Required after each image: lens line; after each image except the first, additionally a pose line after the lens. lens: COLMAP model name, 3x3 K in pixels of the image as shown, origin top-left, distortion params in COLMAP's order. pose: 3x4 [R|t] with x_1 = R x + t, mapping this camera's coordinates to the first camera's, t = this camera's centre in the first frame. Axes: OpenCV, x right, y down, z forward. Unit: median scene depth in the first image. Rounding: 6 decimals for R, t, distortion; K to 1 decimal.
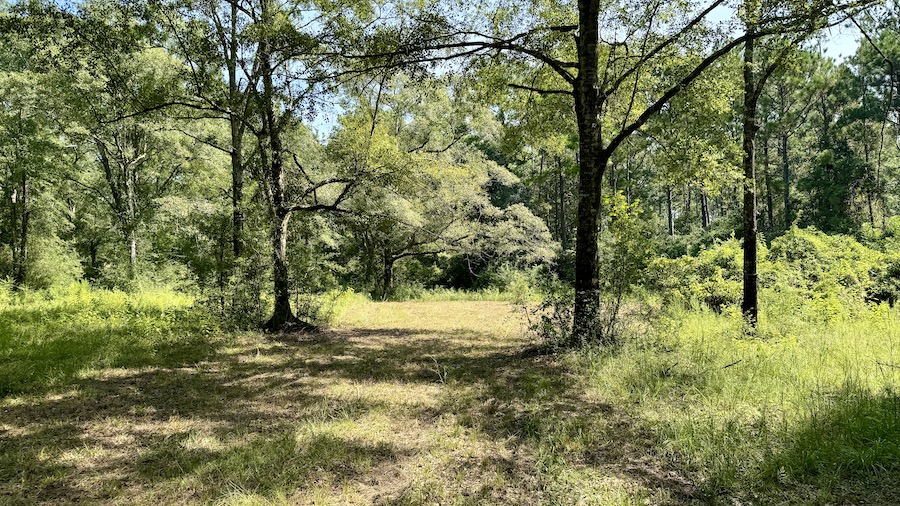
lens RADIAL K [[636.1, 0, 450.0], [0, 636.1, 253.0], [0, 0, 1]] dist [0.058869, -0.070441]
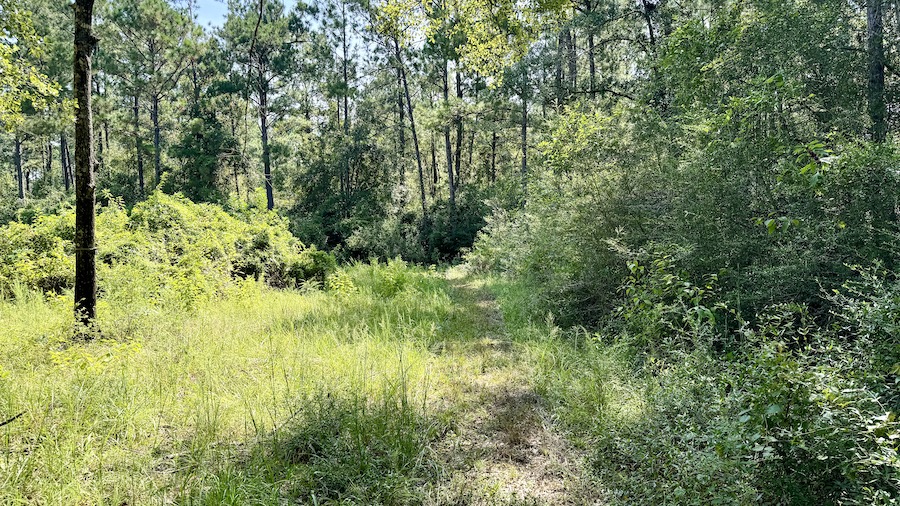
lens RADIAL K [[636.1, 0, 450.0], [0, 636.1, 253.0], [0, 0, 1]] dist [0.058869, -0.070441]
pose [[0.620695, -0.017990, 0.783846, 0.092663], [-0.018046, 0.999144, 0.037221, 0.002363], [-0.783844, -0.037248, 0.619839, 0.143199]]
